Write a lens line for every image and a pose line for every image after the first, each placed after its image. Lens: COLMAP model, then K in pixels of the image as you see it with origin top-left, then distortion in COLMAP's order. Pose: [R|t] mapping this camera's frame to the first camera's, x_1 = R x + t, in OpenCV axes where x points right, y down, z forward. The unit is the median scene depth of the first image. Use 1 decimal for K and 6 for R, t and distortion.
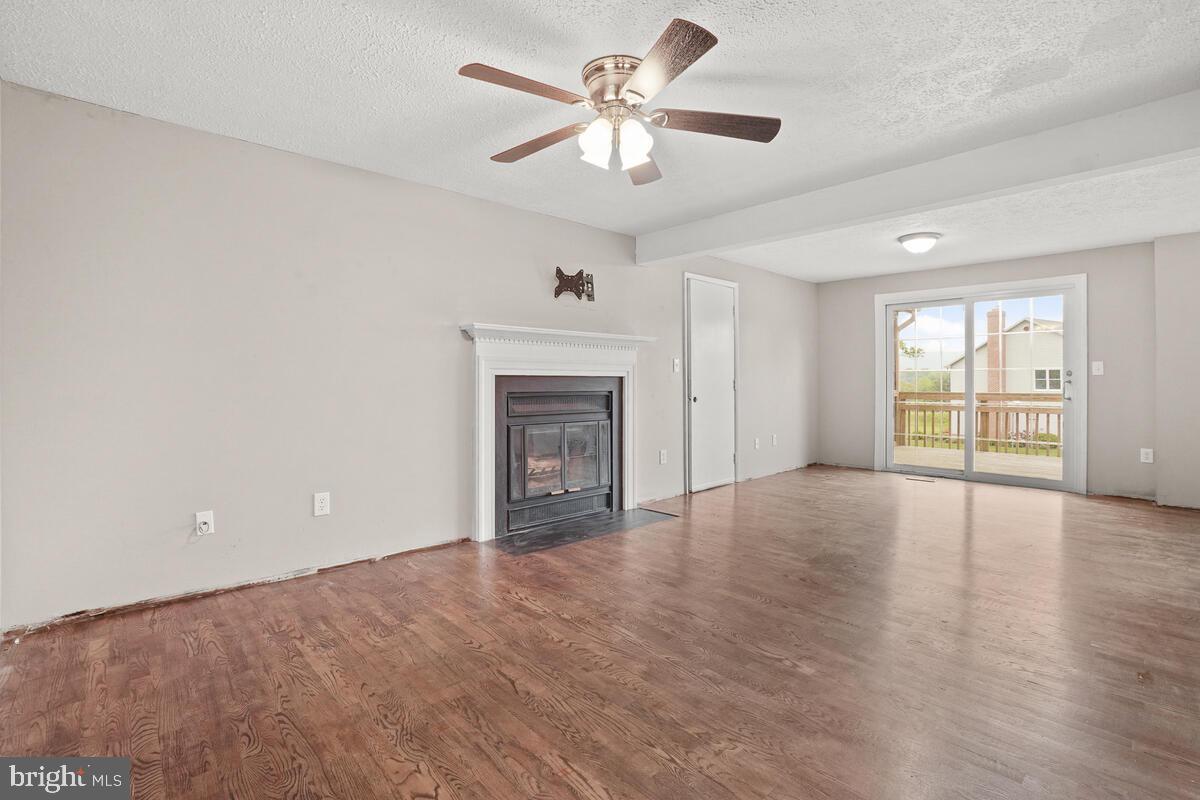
lens RADIAL K [[544.5, 0, 600.0], [0, 544.5, 384.9], [0, 0, 1]] dist [-0.038799, 0.000122]
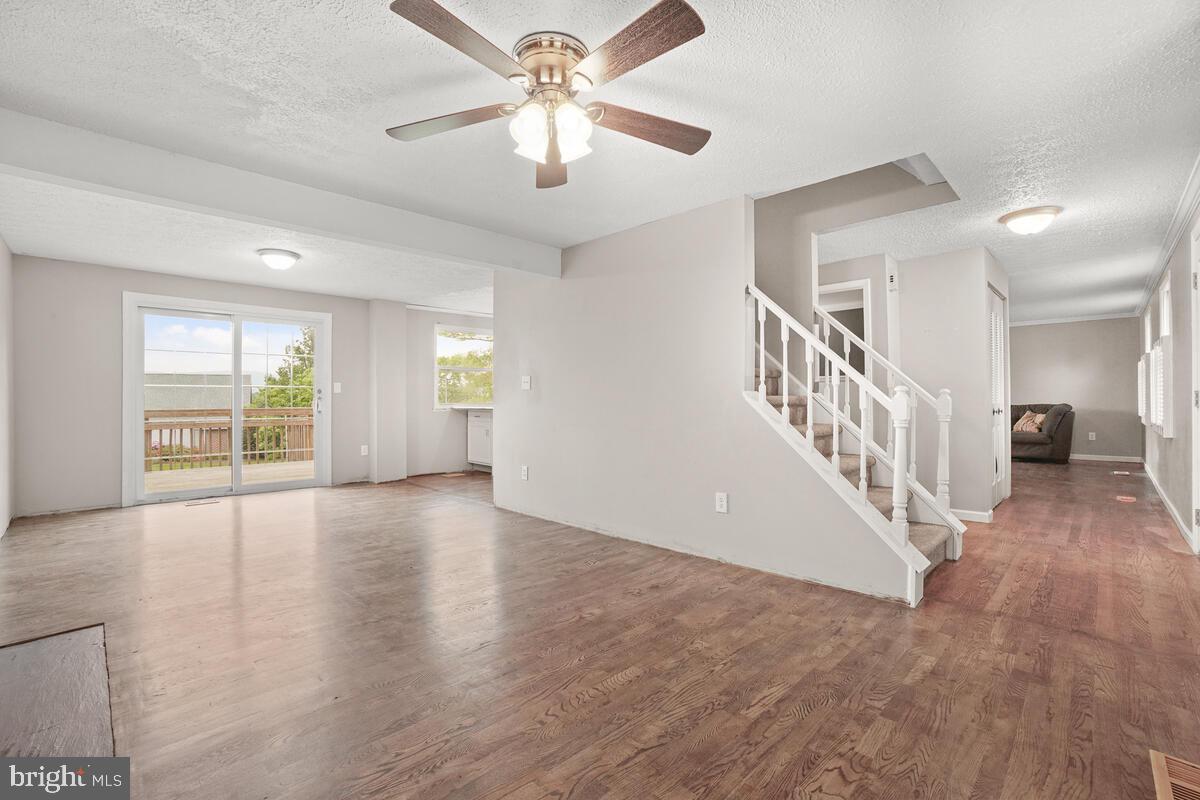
lens RADIAL K [[521.6, 0, 600.0], [0, 521.6, 400.0], [0, 0, 1]] dist [-0.076035, 0.029668]
pose [[-0.037606, -0.001316, 0.999292, -0.445889], [0.005947, 0.999981, 0.001541, 0.000742], [-0.999275, 0.006001, -0.037598, 0.511606]]
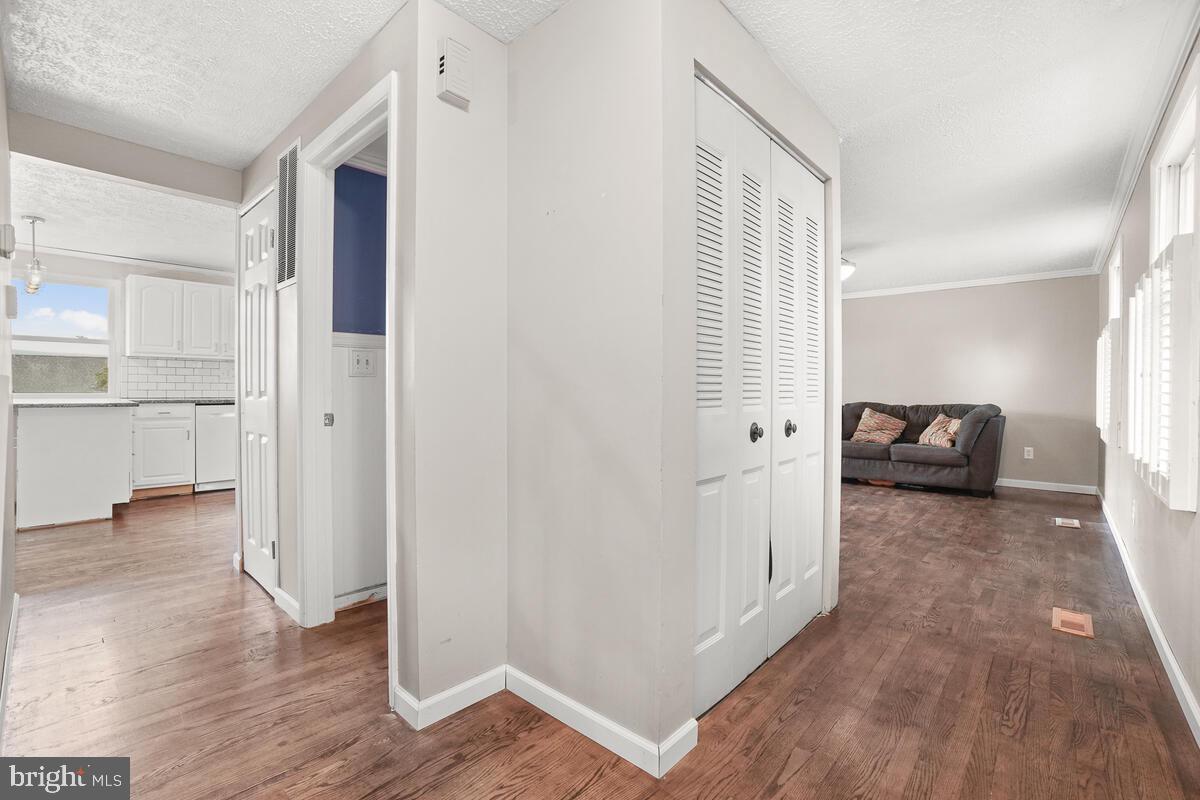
lens RADIAL K [[521.6, 0, 600.0], [0, 521.6, 400.0], [0, 0, 1]] dist [-0.076035, 0.029668]
pose [[-0.084161, -0.007667, 0.996423, -0.324555], [-0.001702, 0.999970, 0.007550, 0.002498], [-0.996451, -0.001060, -0.084171, 0.371042]]
